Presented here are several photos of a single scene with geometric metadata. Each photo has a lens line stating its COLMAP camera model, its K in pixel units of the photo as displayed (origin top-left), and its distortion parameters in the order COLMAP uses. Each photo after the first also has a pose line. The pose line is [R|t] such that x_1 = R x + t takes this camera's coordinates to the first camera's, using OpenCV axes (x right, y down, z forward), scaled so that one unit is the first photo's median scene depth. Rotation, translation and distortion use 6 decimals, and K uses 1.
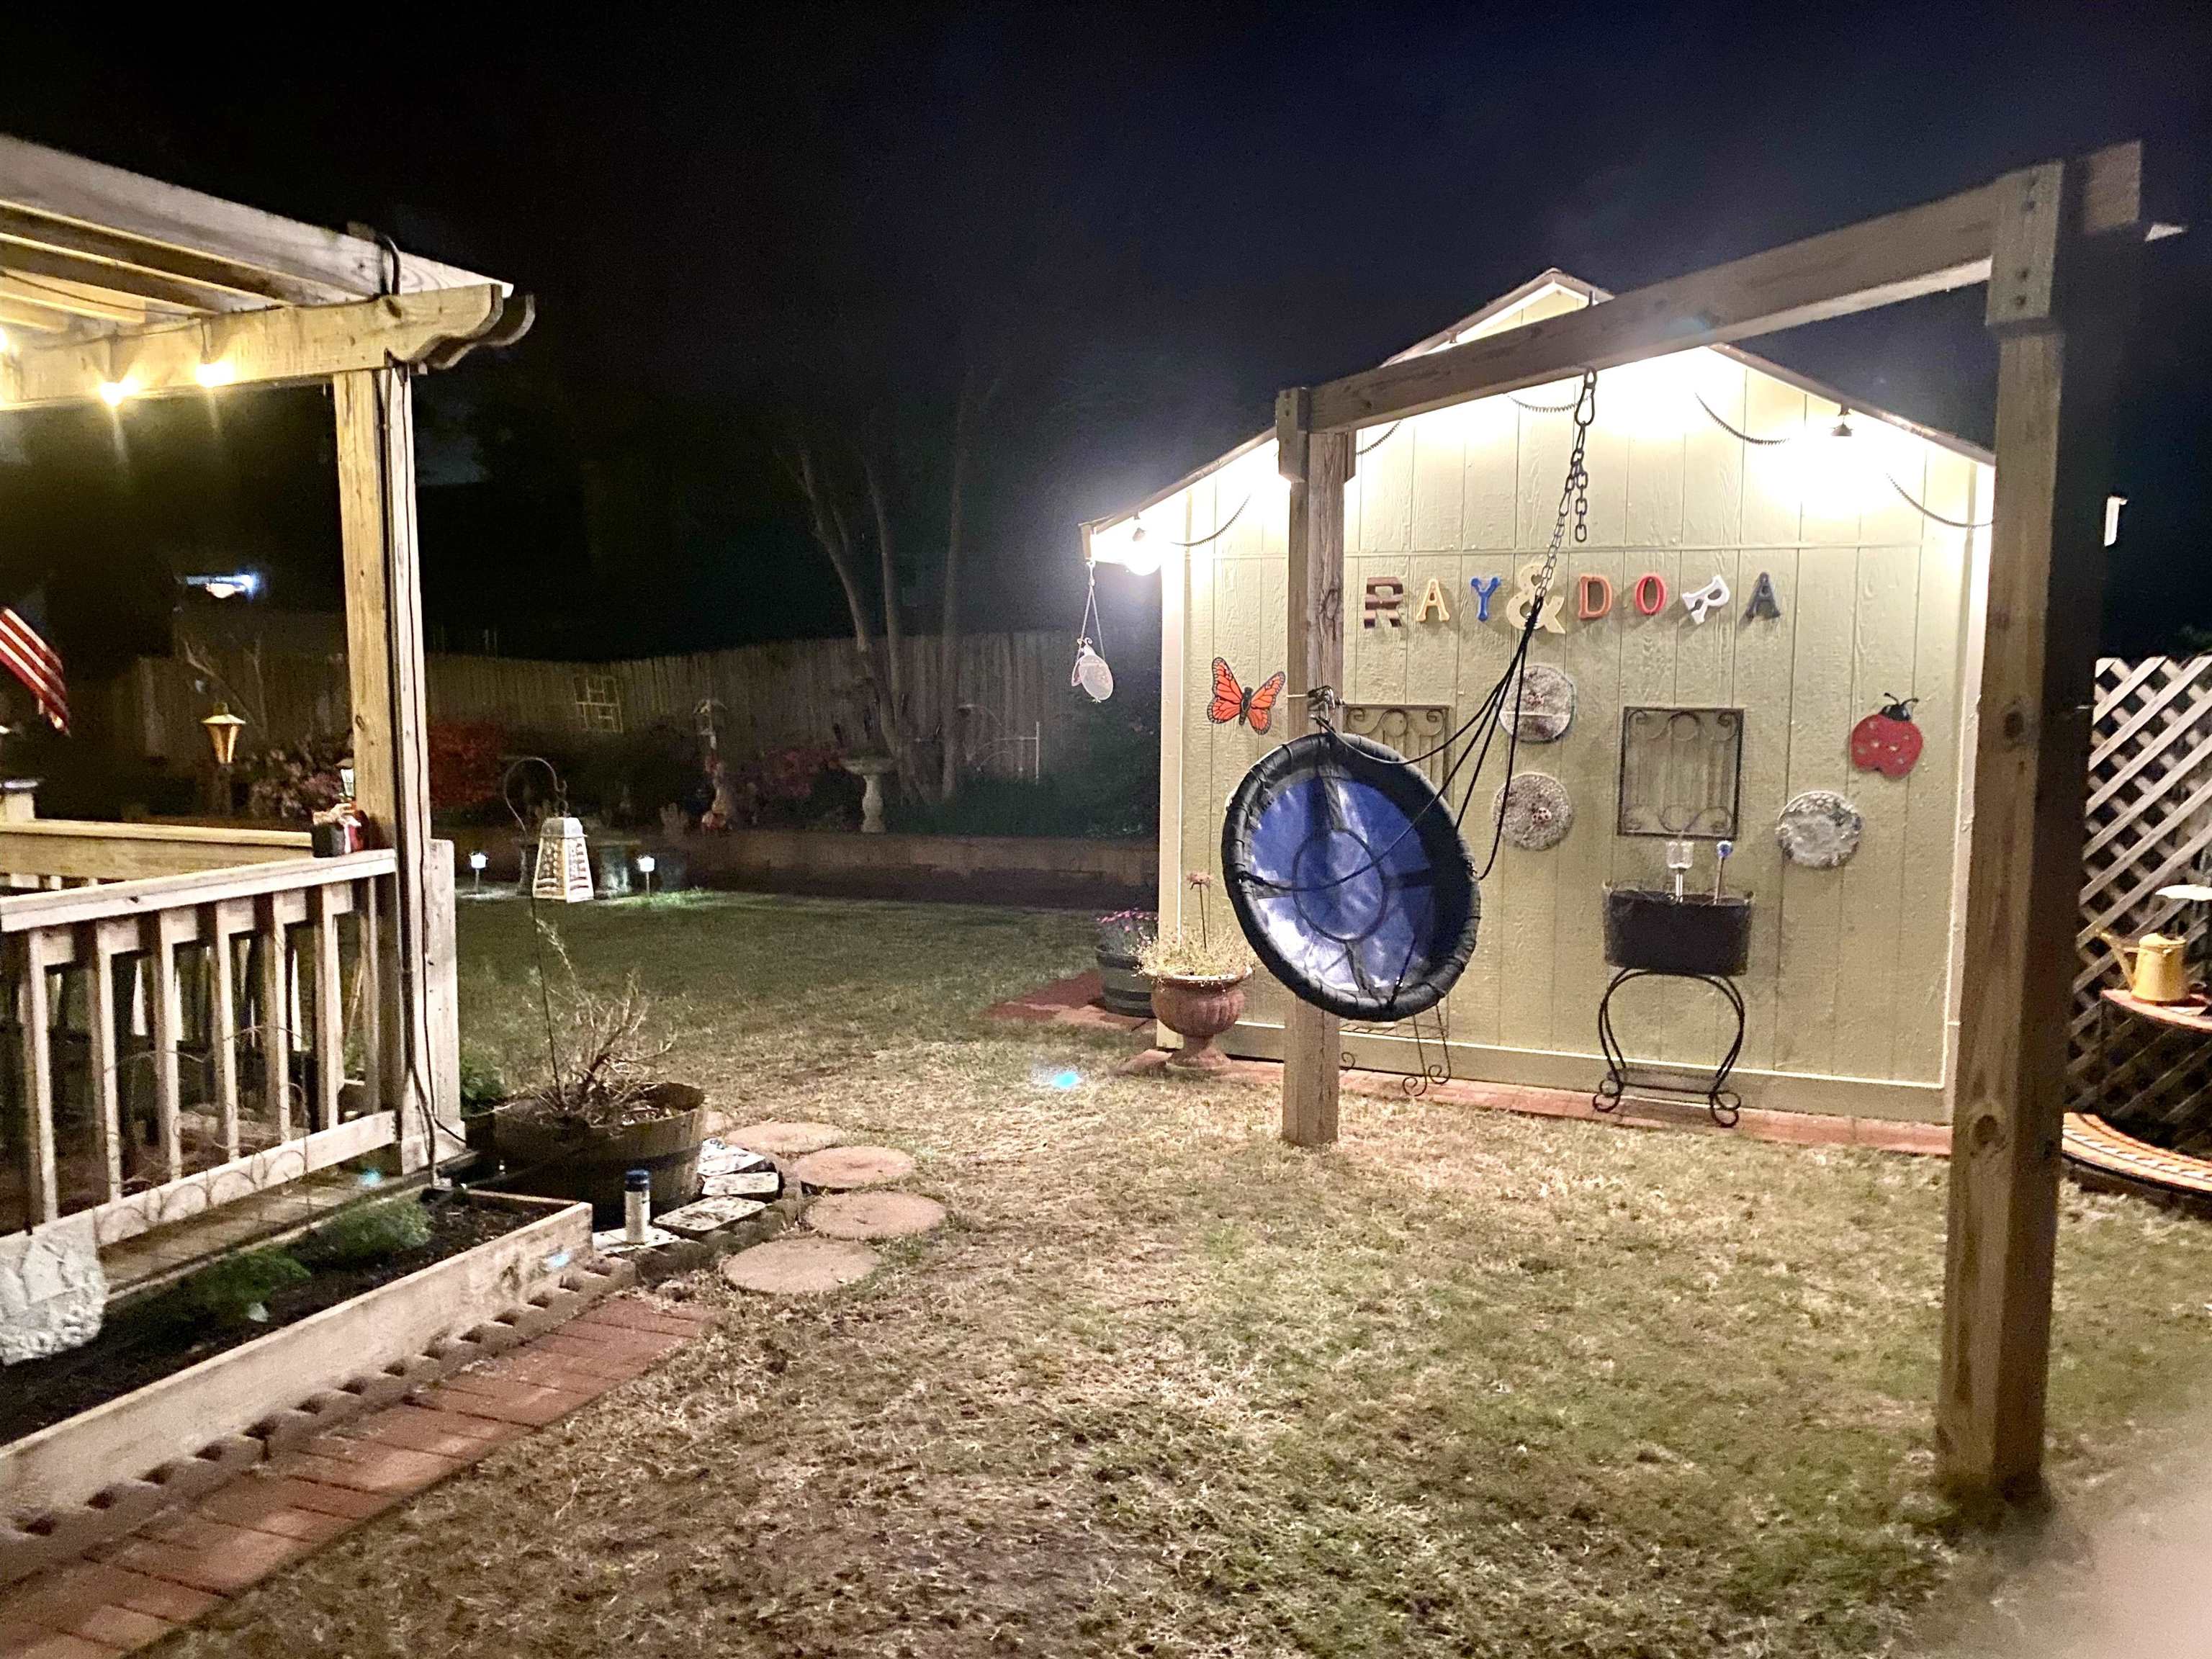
lens RADIAL K [[1674.1, 0, 1106.1], [0, 1674.1, 839.2], [0, 0, 1]] dist [0.003105, 0.002074]
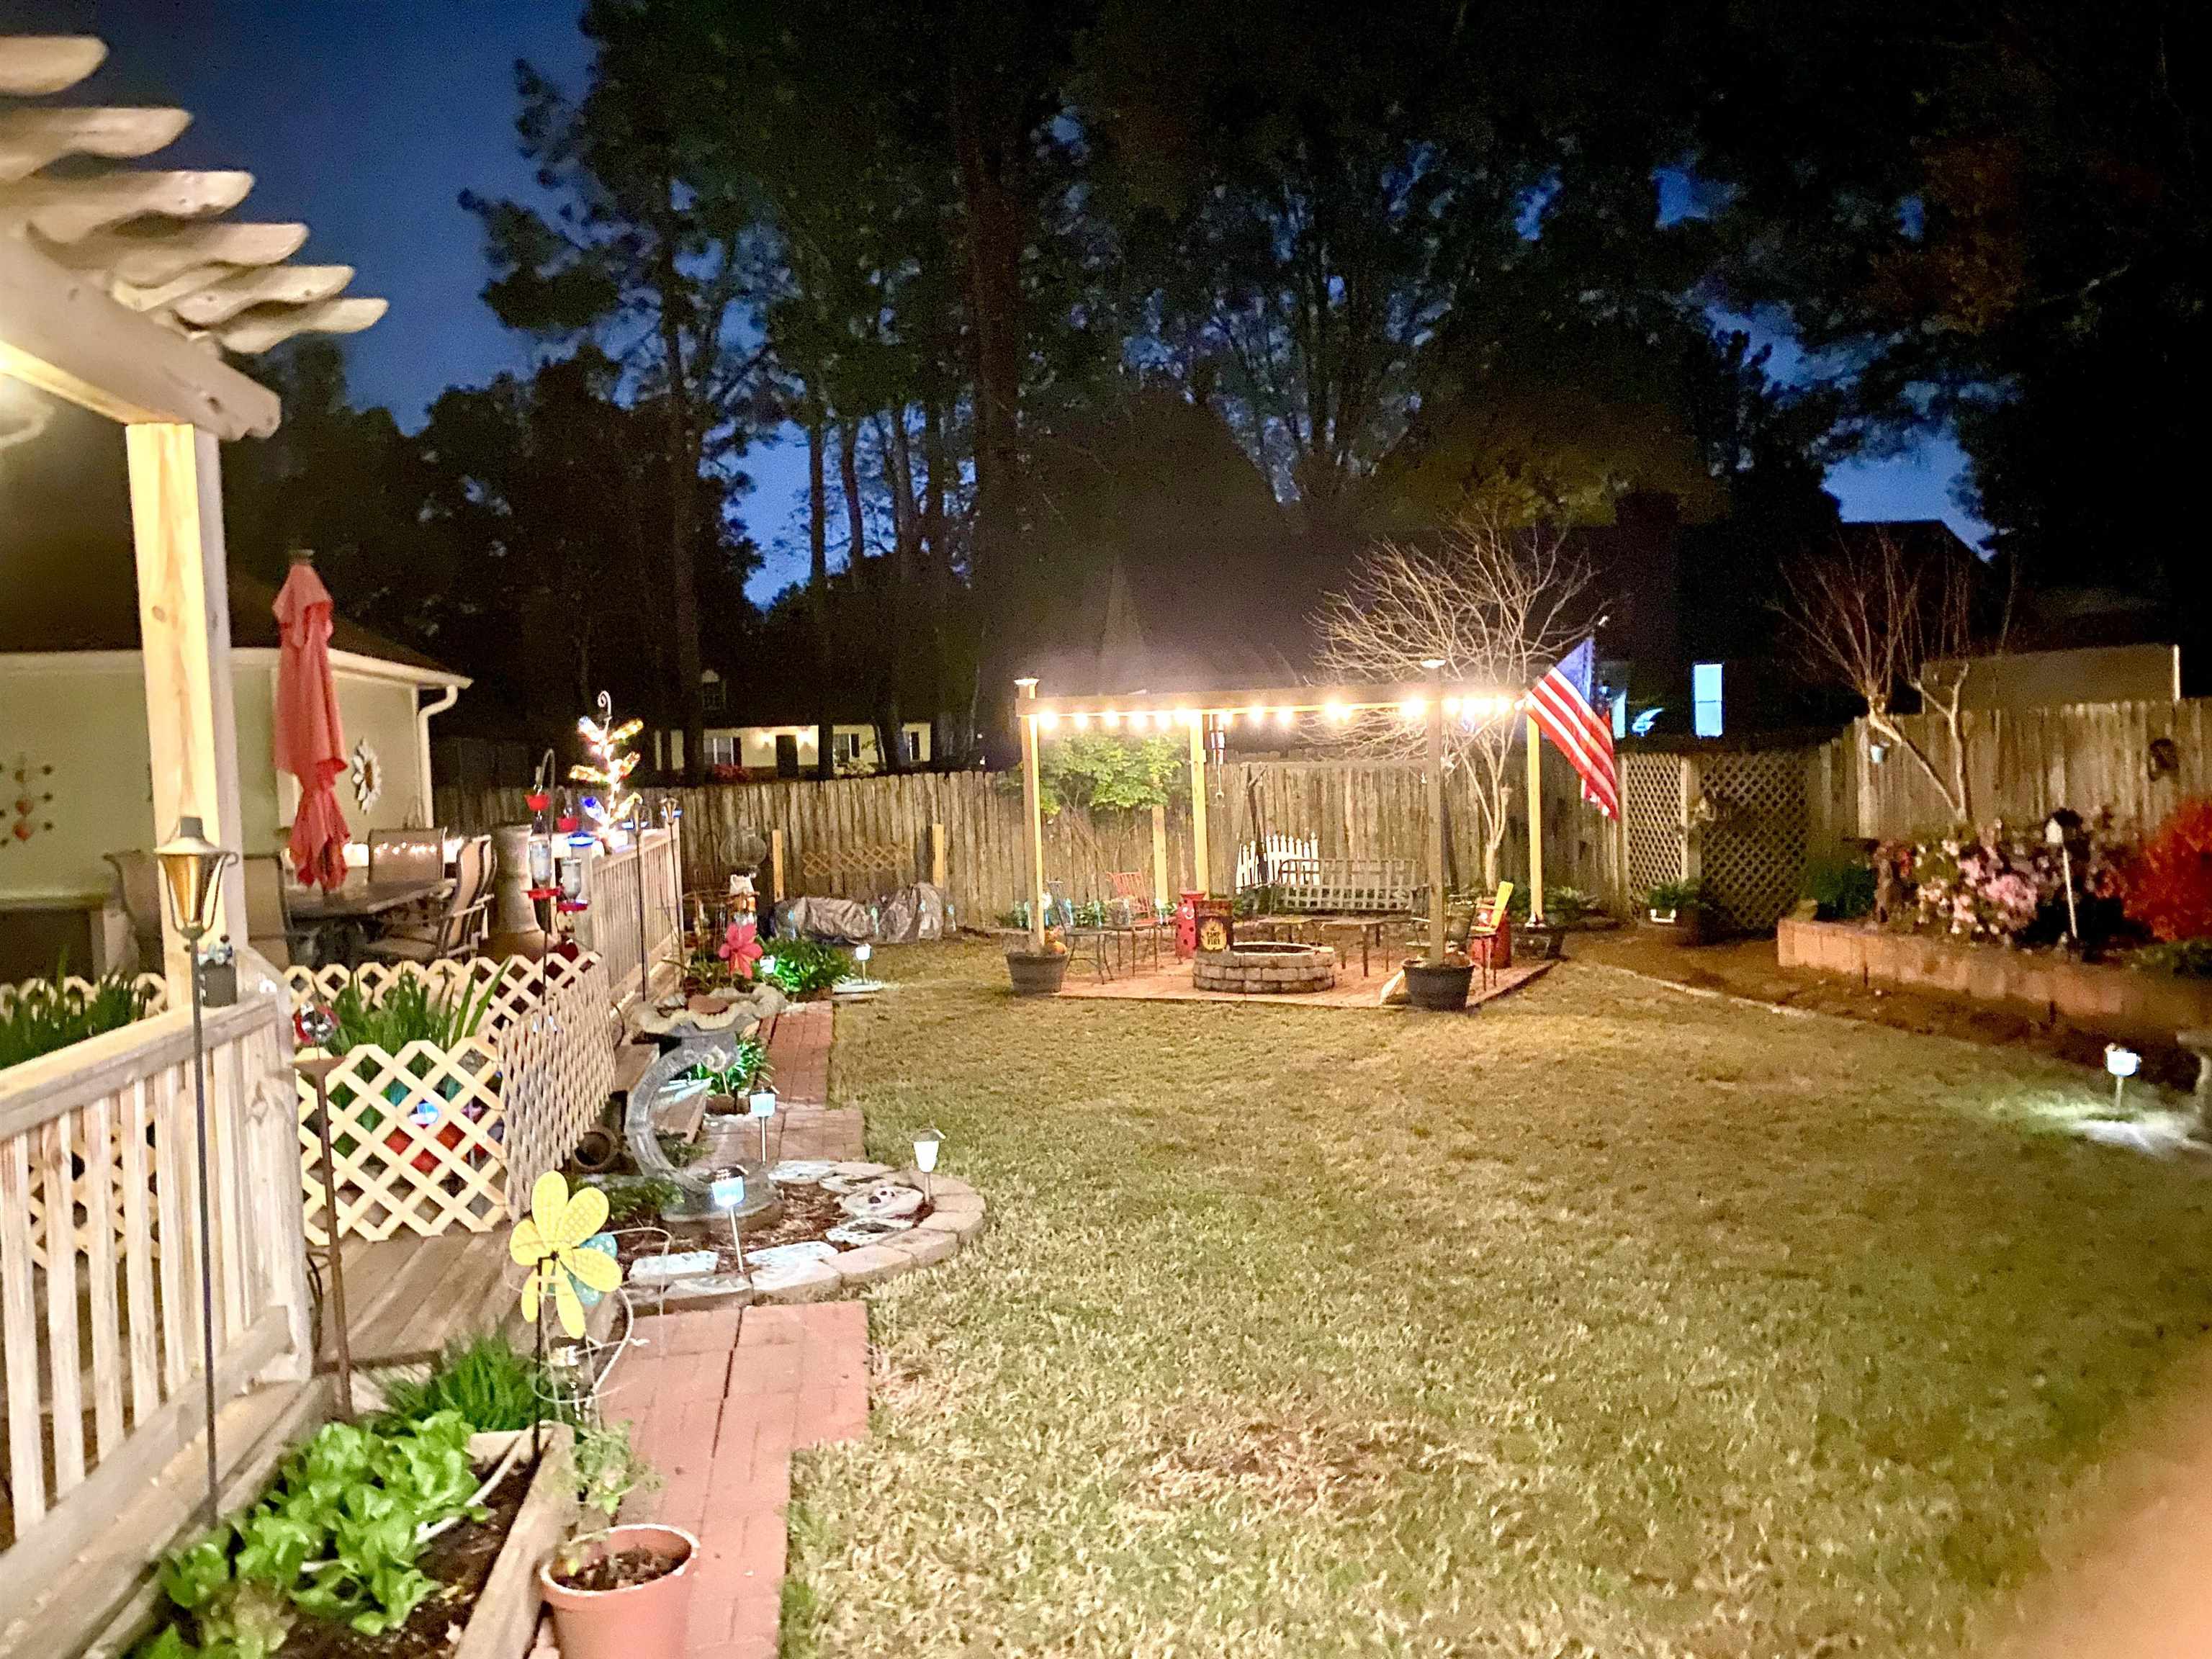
lens RADIAL K [[1668.1, 0, 1106.0], [0, 1668.1, 829.5], [0, 0, 1]] dist [0.038544, -0.052046]
pose [[0.487944, 0.022364, -0.872589, -0.161621], [-0.056745, 0.998370, -0.006143, -0.139206], [0.871029, 0.052512, 0.488417, 1.382876]]
